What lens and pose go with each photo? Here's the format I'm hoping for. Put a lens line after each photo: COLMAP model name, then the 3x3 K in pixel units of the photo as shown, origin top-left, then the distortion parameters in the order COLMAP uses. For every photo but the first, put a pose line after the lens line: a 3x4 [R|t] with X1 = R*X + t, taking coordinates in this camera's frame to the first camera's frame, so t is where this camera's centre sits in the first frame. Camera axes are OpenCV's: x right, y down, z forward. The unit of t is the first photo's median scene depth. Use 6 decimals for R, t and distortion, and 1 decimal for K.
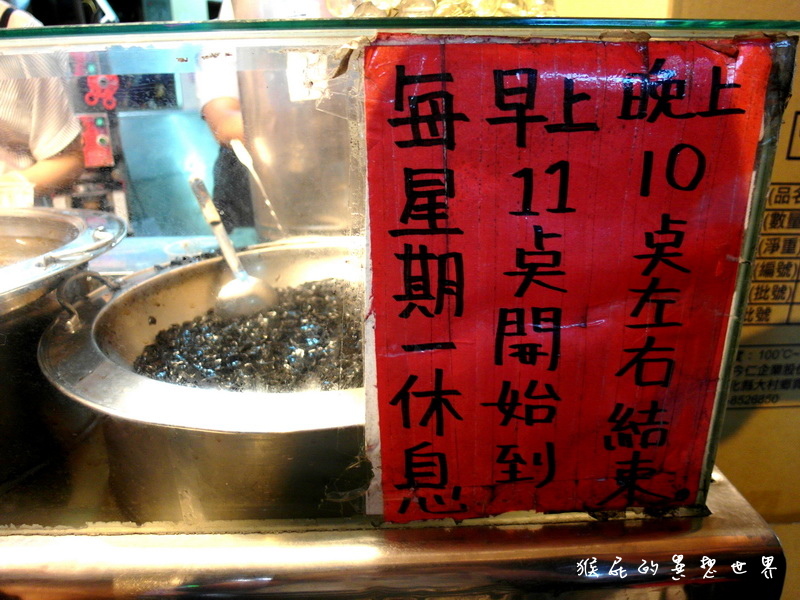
lens RADIAL K [[572.5, 0, 403.5], [0, 572.5, 304.8], [0, 0, 1]] dist [-0.046554, 0.005043]
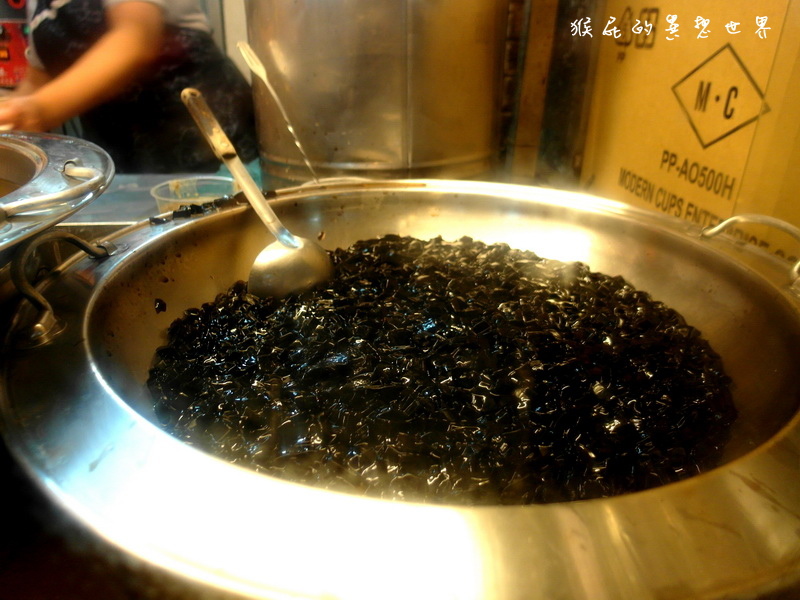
lens RADIAL K [[560.2, 0, 399.9], [0, 560.2, 284.0], [0, 0, 1]] dist [-0.061065, -0.000443]
pose [[0.993233, 0.001834, 0.116123, -0.226823], [-0.010569, 0.997153, 0.074657, -0.044089], [-0.115656, -0.075379, 0.990425, 0.318144]]
